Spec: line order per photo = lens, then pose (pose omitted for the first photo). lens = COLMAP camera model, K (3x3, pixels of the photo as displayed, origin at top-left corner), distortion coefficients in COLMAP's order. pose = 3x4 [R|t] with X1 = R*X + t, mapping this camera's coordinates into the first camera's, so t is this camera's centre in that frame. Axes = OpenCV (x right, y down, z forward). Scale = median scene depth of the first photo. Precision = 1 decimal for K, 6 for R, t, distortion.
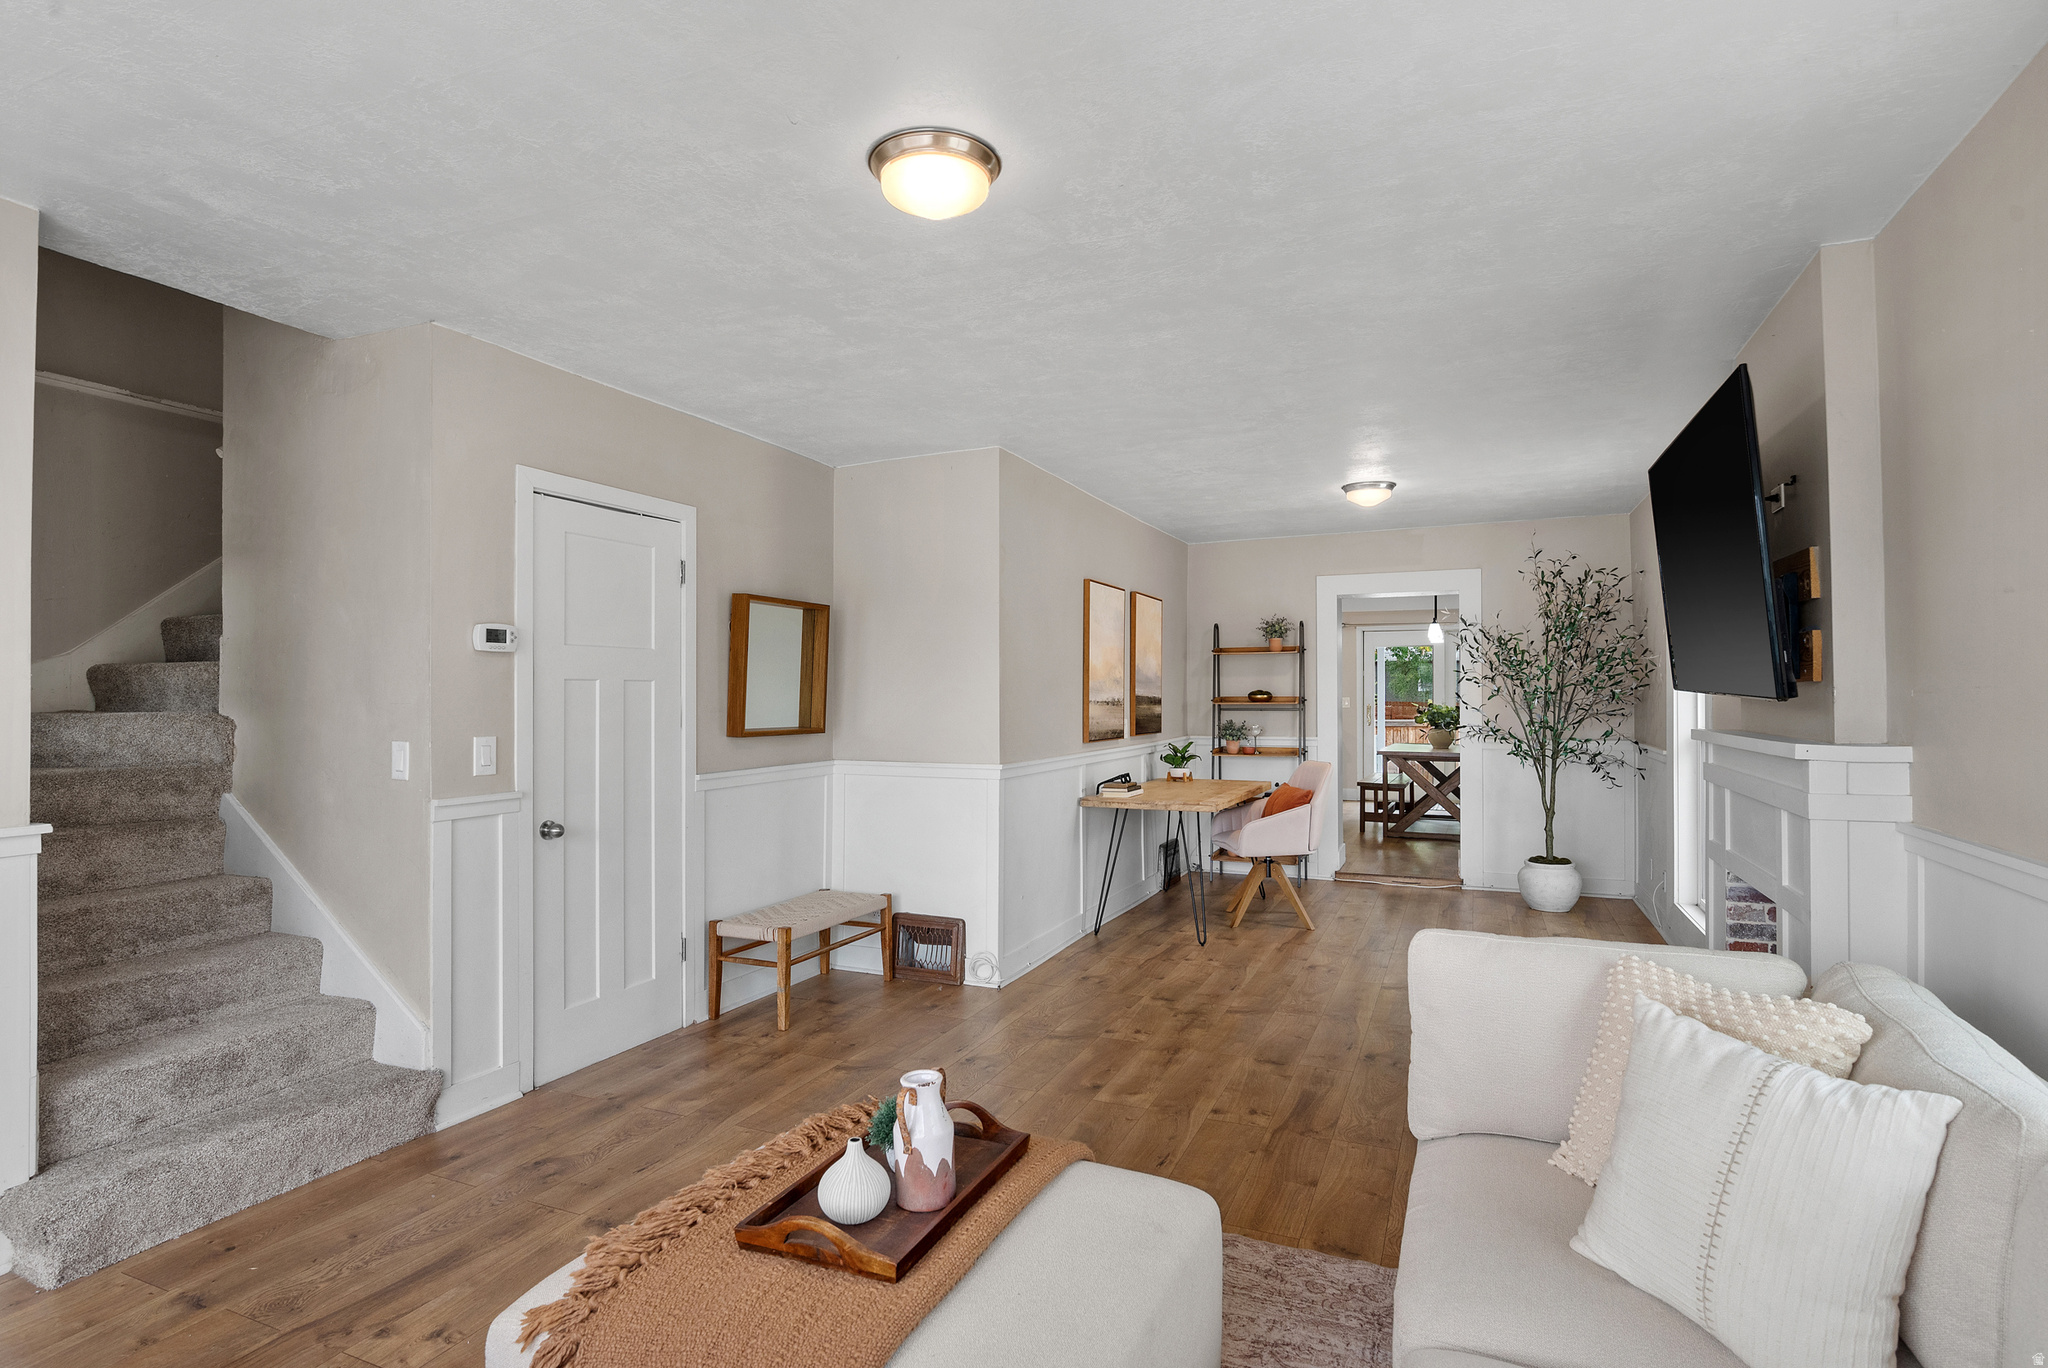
lens RADIAL K [[1005.3, 0, 1018.4], [0, 1005.3, 686.2], [0, 0, 1]] dist [-0.004707, 0.001372]
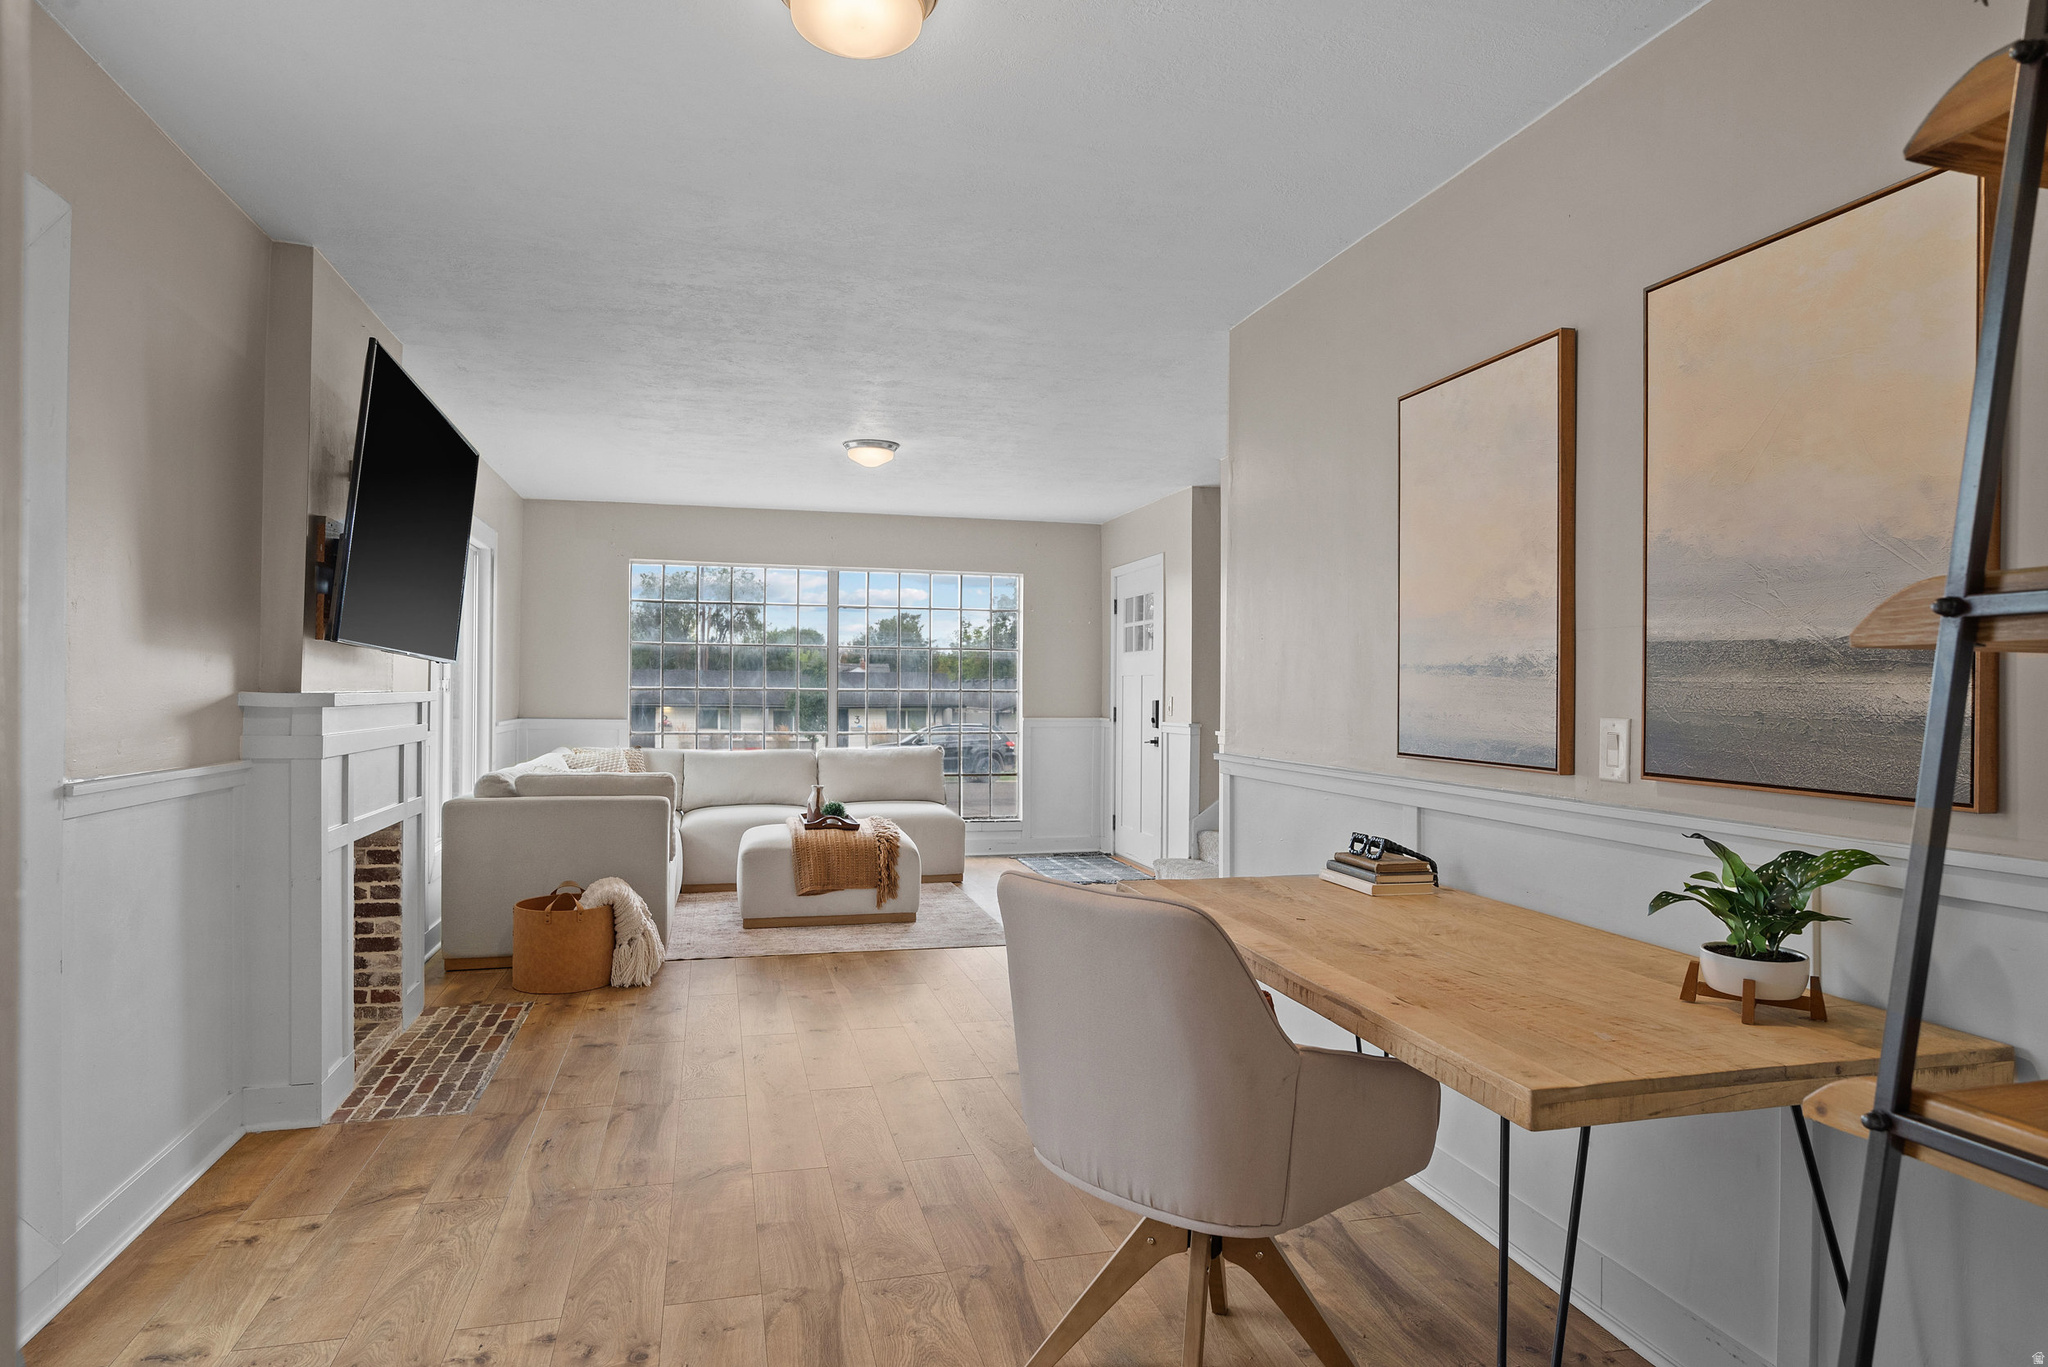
lens RADIAL K [[1162.8, 0, 1031.2], [0, 1162.8, 694.5], [0, 0, 1]] dist [-0.003305, -0.000065]
pose [[-0.770327, 0.000078, -0.637649, 0.501785], [0.001694, 0.999997, -0.001923, 0.027481], [0.637647, -0.002562, -0.770325, 1.226808]]
